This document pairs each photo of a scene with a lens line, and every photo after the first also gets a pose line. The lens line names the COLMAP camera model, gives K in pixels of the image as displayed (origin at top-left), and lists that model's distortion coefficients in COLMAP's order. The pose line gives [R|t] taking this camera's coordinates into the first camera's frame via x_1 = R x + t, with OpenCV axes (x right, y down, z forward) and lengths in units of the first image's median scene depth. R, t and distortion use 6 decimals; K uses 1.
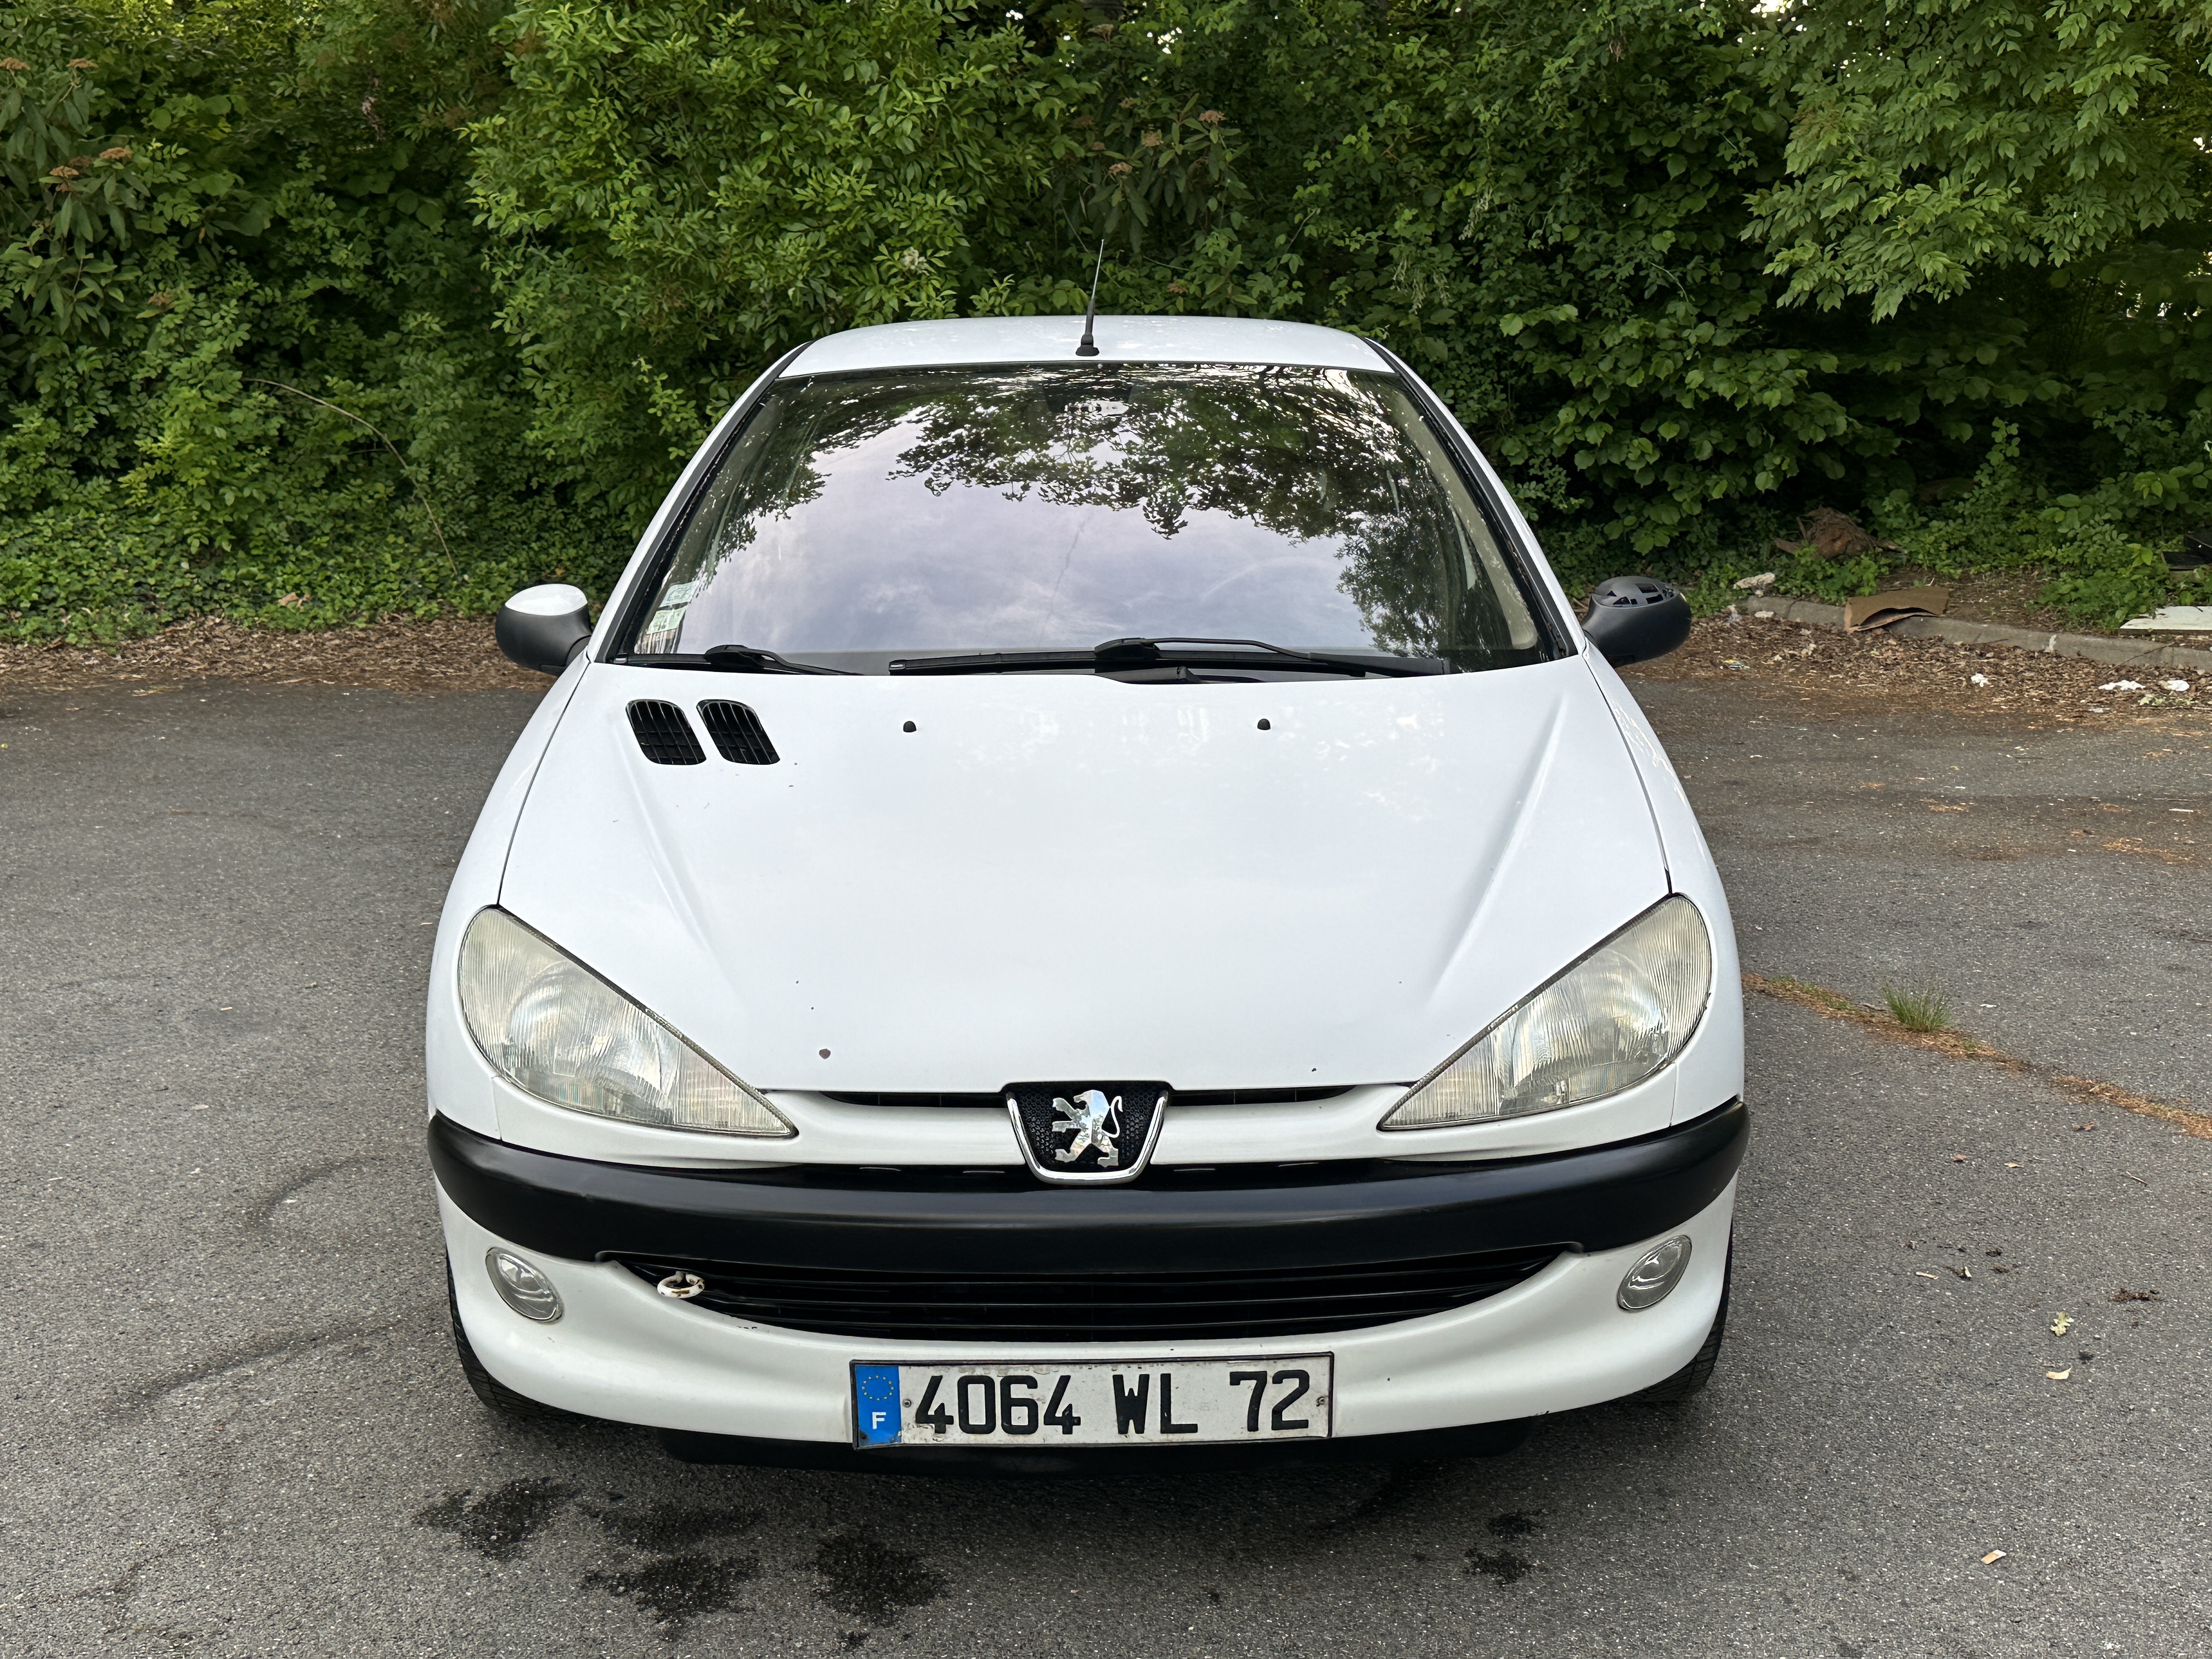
lens RADIAL K [[2533.2, 0, 1141.5], [0, 2533.2, 831.0], [0, 0, 1]] dist [0.203603, -0.432772]
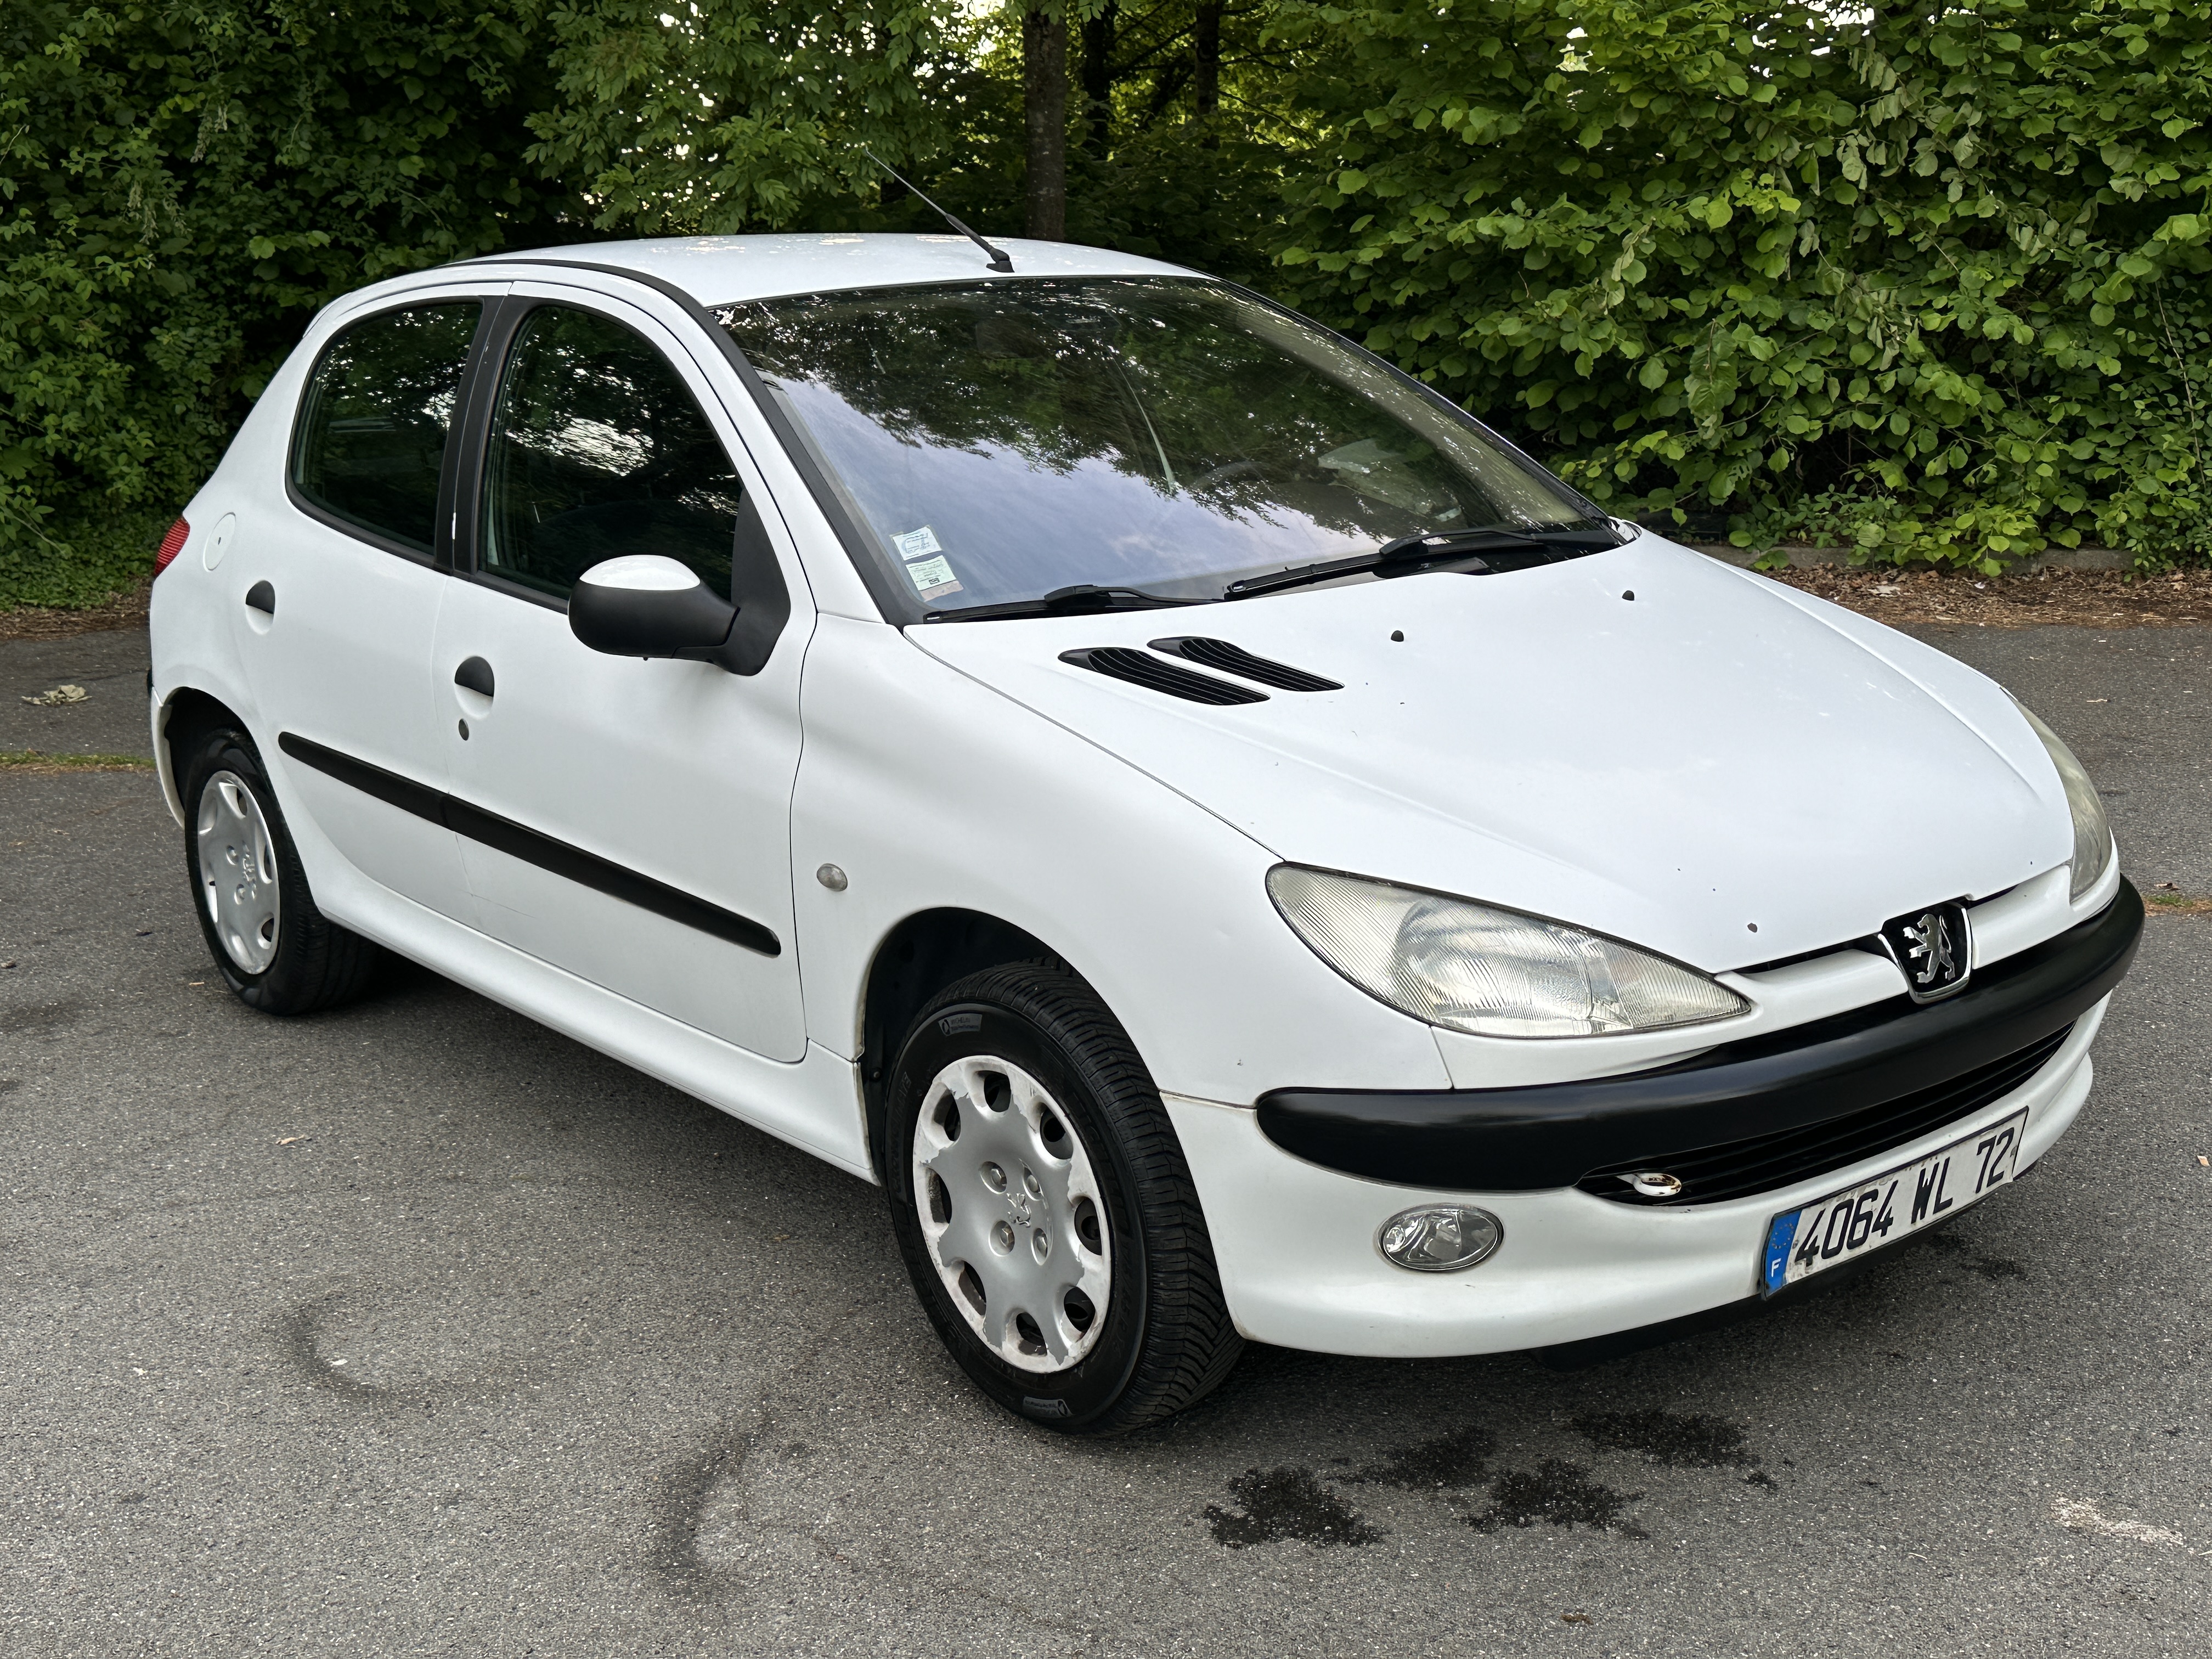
lens RADIAL K [[2533.2, 0, 1141.5], [0, 2533.2, 831.0], [0, 0, 1]] dist [0.203603, -0.432772]
pose [[0.774238, -0.160384, 0.612235, -0.219825], [0.146320, 0.986511, 0.073394, -0.014853], [-0.615748, 0.032758, 0.787262, 0.077097]]
